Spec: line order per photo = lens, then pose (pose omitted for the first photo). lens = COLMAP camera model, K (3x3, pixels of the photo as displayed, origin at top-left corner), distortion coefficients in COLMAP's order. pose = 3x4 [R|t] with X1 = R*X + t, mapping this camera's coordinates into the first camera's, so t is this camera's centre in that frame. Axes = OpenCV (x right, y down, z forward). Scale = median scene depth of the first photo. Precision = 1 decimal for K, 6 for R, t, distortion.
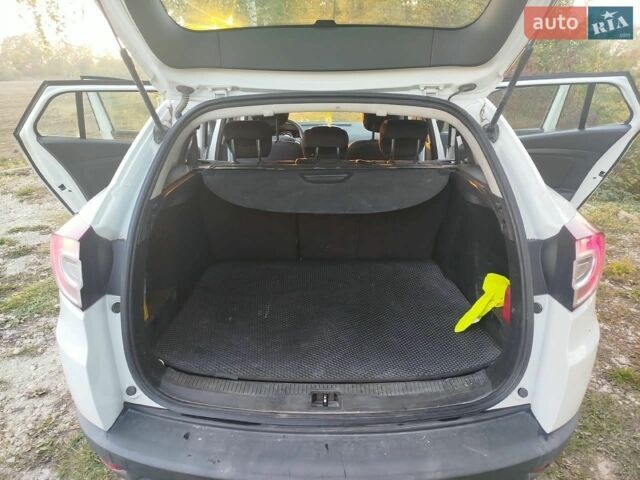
lens RADIAL K [[559.1, 0, 320.0], [0, 559.1, 240.0], [0, 0, 1]] dist [0.006559, 0.005321]
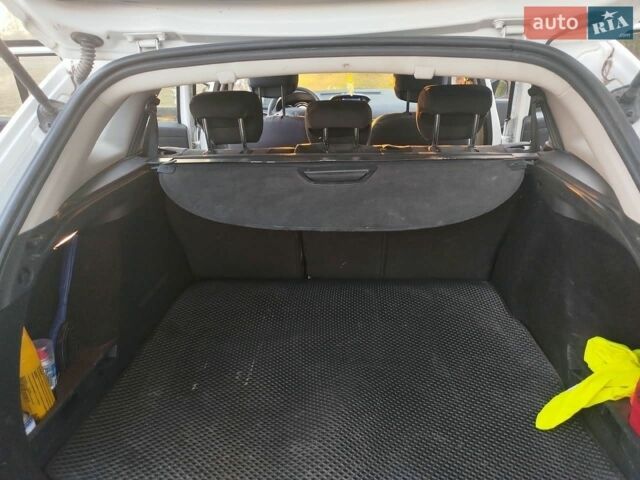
lens RADIAL K [[498.5, 0, 320.0], [0, 498.5, 240.0], [0, 0, 1]] dist [-0.055798, 0.112429]
pose [[0.997049, 0.002601, -0.076727, 0.036659], [0.004082, 0.996216, 0.086814, -0.084930], [0.076662, -0.086871, 0.993266, 0.397558]]
